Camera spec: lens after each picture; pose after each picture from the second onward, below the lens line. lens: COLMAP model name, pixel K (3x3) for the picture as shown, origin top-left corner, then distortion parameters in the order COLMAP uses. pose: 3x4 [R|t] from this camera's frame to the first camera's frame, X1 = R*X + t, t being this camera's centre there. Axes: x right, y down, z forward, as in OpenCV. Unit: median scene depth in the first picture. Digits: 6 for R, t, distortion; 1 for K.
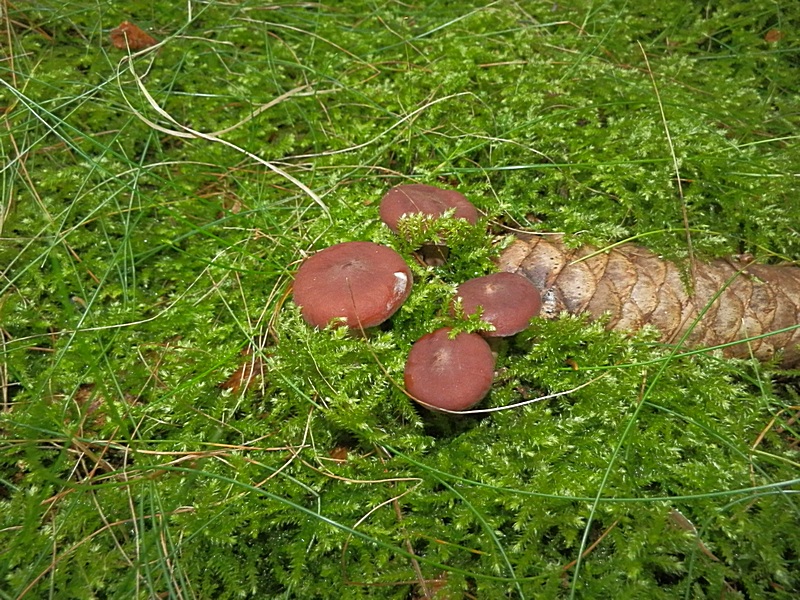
lens RADIAL K [[575.3, 0, 400.0], [0, 575.3, 300.0], [0, 0, 1]] dist [-0.008582, 0.001878]
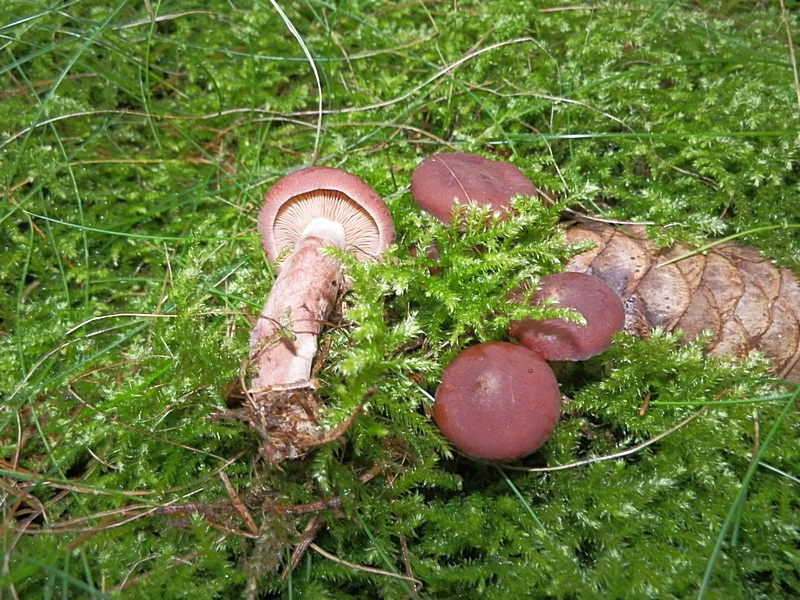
lens RADIAL K [[575.3, 0, 400.0], [0, 575.3, 300.0], [0, 0, 1]] dist [-0.008582, 0.001878]
pose [[0.998481, 0.046677, -0.029271, -0.016319], [-0.045189, 0.997747, 0.049585, -0.033643], [0.031519, -0.048187, 0.998341, 0.187520]]
